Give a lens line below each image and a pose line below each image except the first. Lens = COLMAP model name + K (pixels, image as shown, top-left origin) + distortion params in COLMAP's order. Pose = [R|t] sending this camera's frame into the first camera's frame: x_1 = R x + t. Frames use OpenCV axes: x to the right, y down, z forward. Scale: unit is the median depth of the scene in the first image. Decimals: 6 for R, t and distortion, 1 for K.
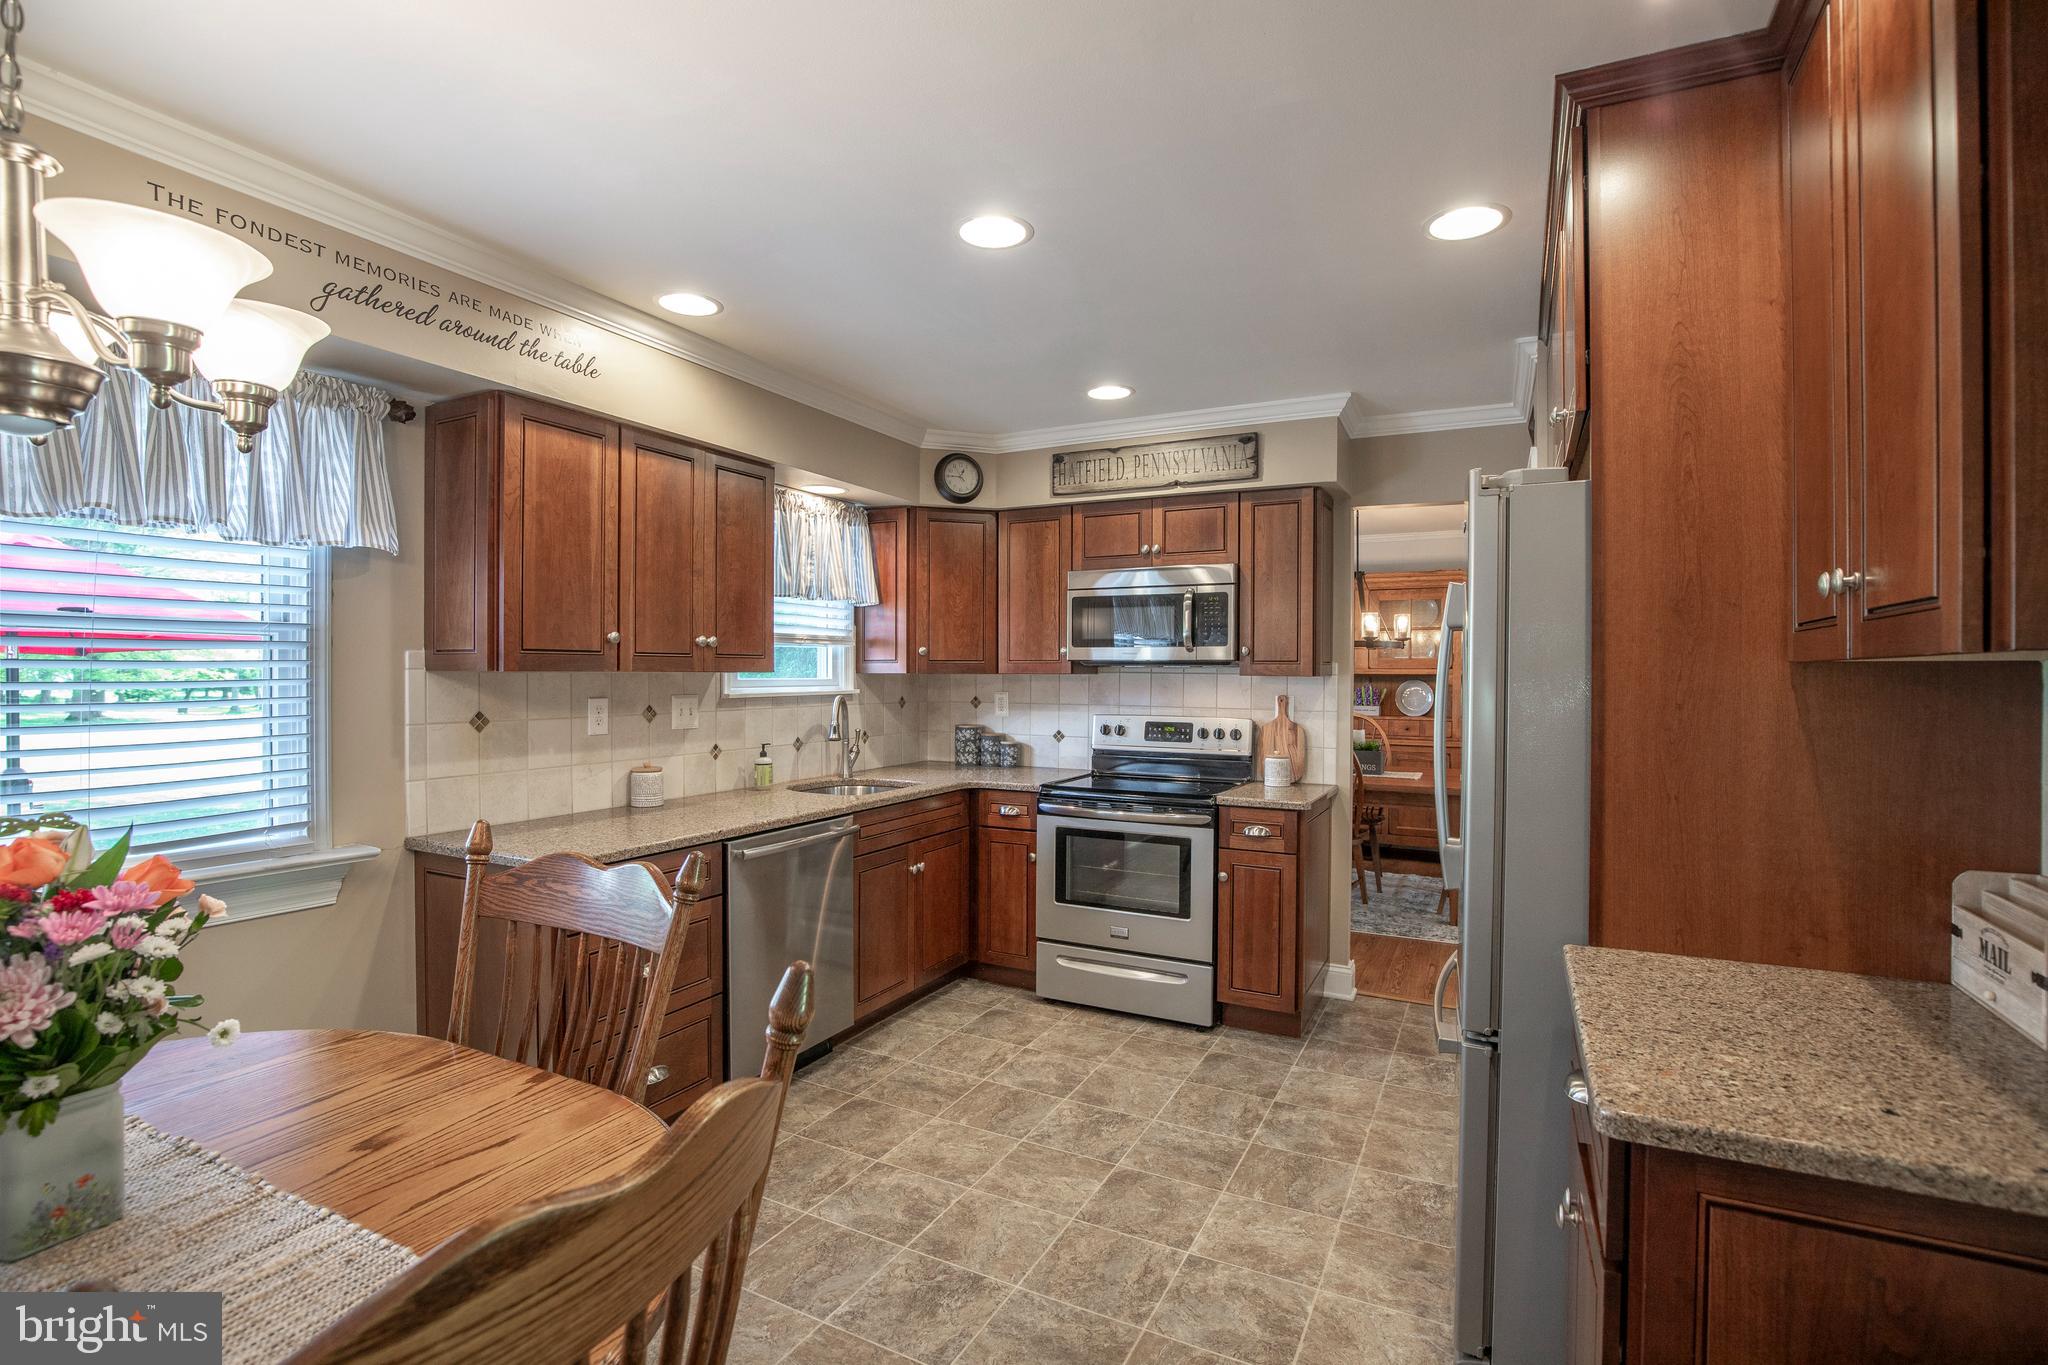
lens RADIAL K [[943.8, 0, 1015.6], [0, 943.8, 676.1], [0, 0, 1]] dist [-0.026800, -0.000612]
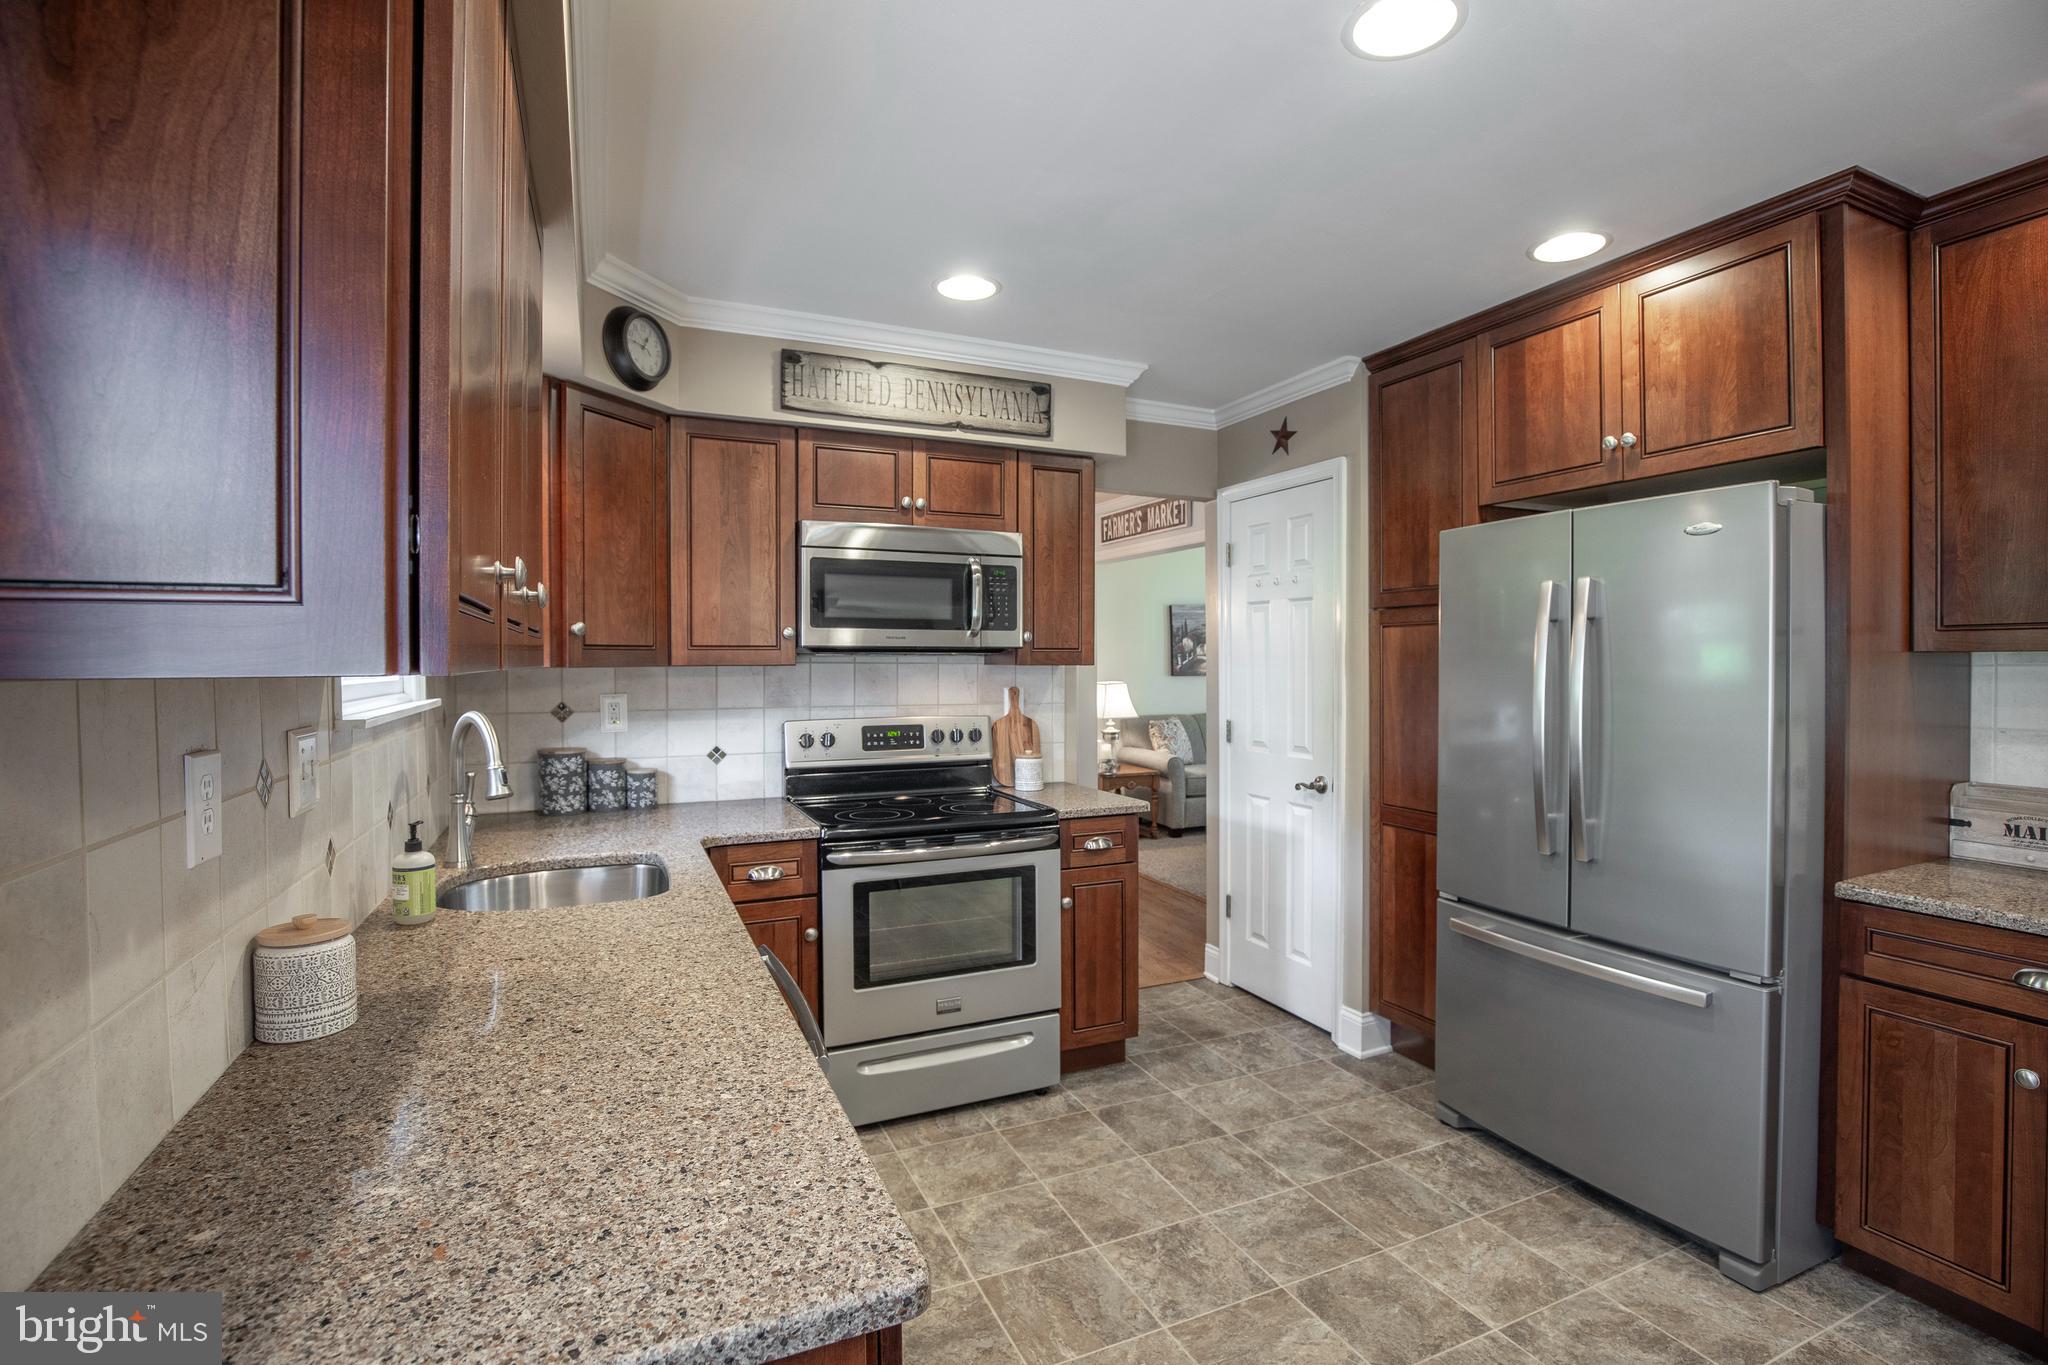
lens RADIAL K [[943.8, 0, 1029.5], [0, 943.8, 673.9], [0, 0, 1]] dist [-0.026800, -0.000612]
pose [[0.611852, -0.016167, 0.790807, -0.433022], [0.007984, 0.999866, 0.014264, -0.005057], [-0.790932, -0.002413, 0.611899, 0.471472]]
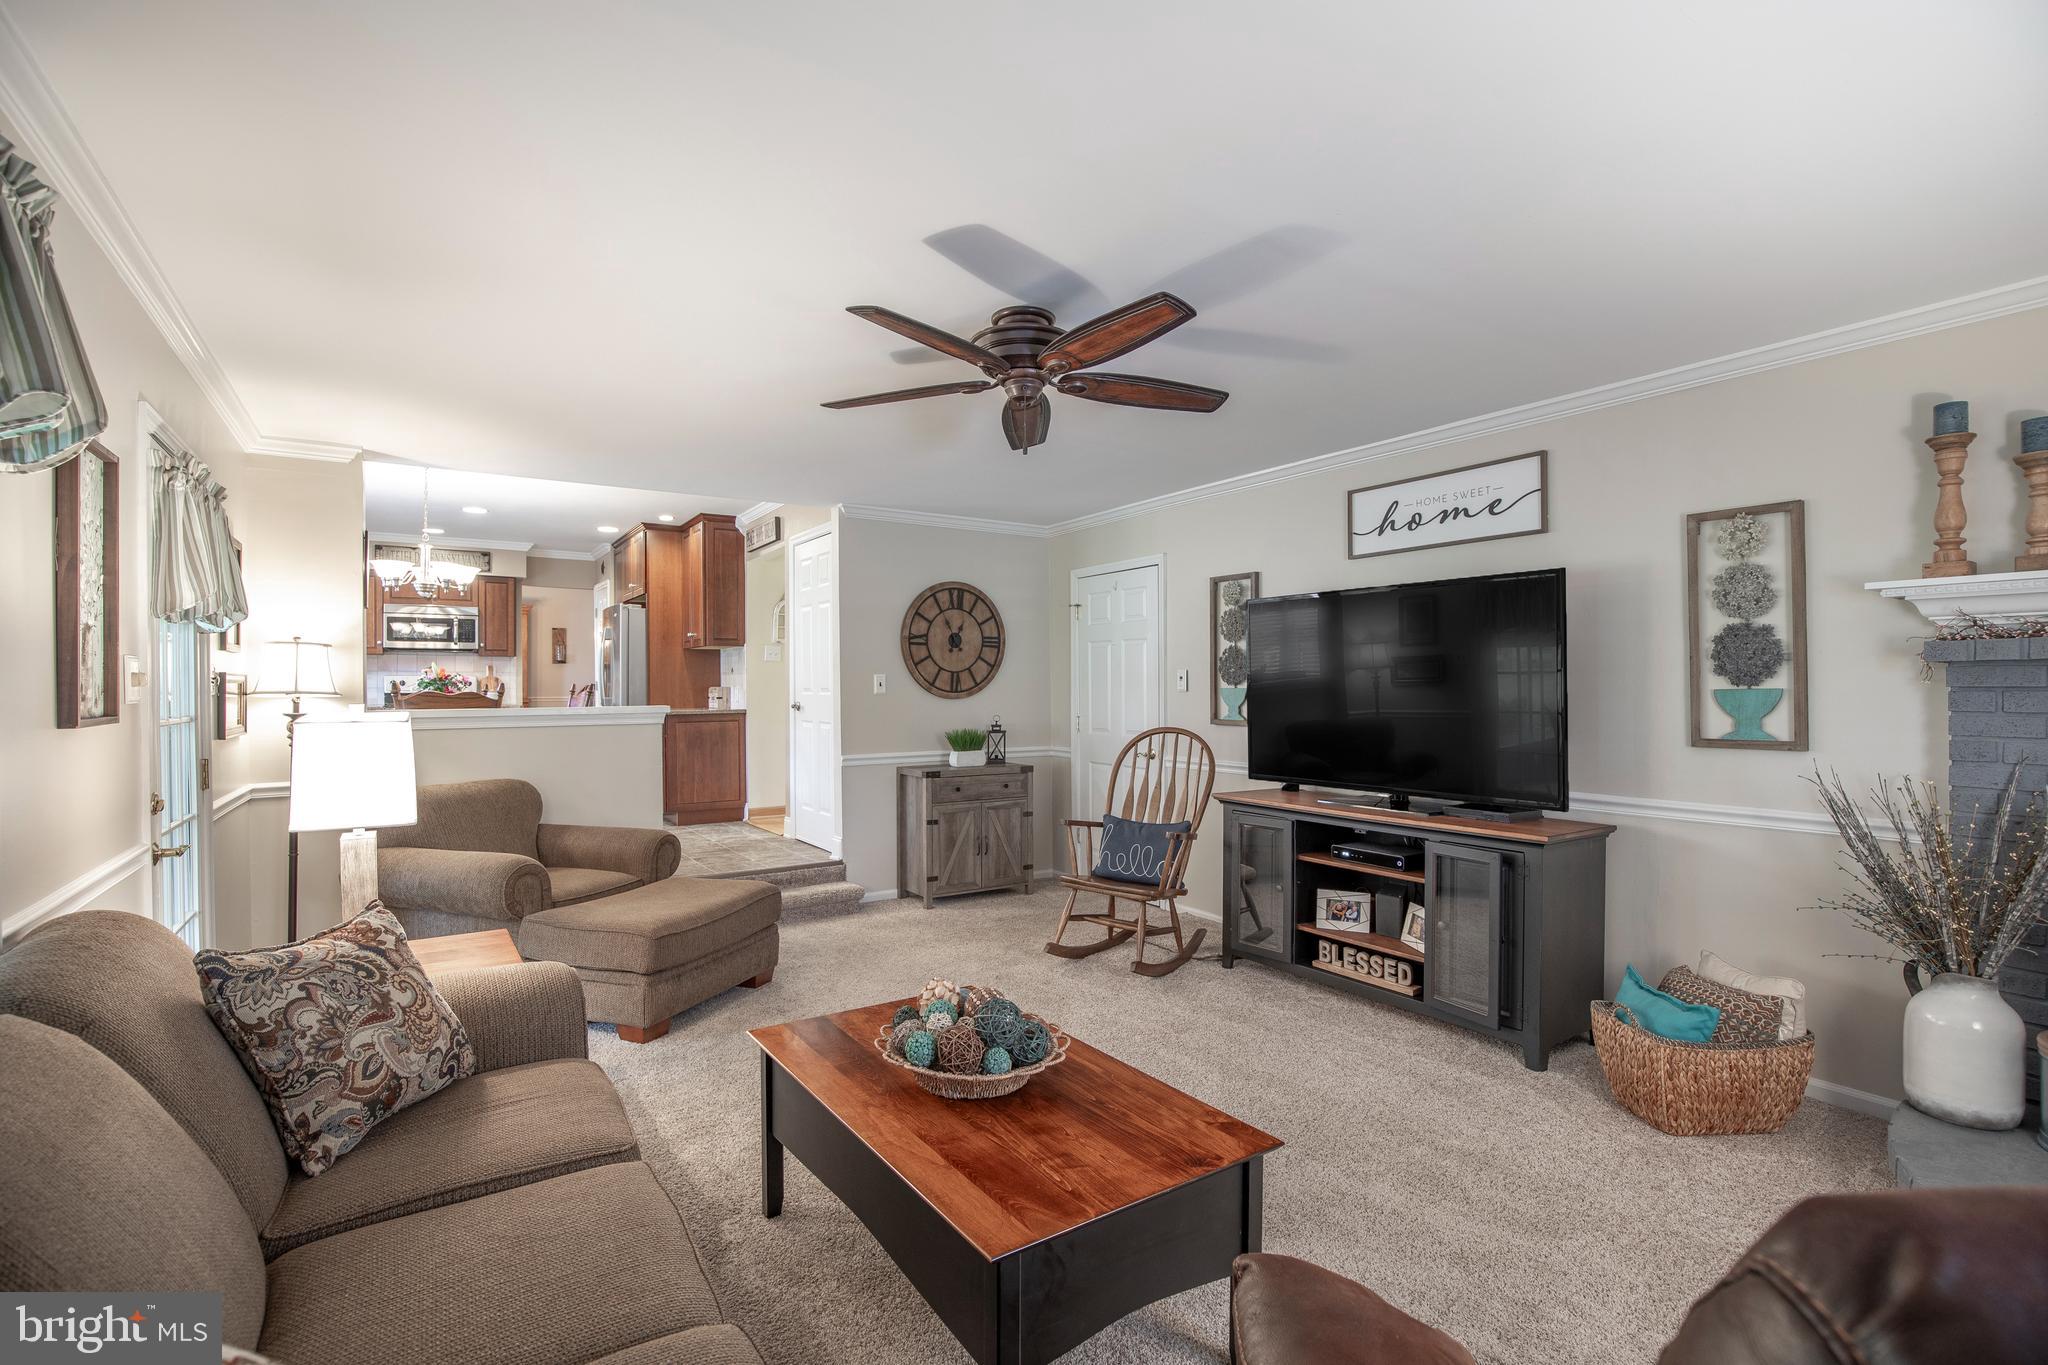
lens RADIAL K [[943.8, 0, 1013.0], [0, 943.8, 691.3], [0, 0, 1]] dist [-0.026800, -0.000612]
pose [[0.483827, -0.011938, 0.875082, -1.130423], [0.007630, 0.999926, 0.009422, 0.074141], [-0.875131, 0.002118, 0.483882, -1.240888]]
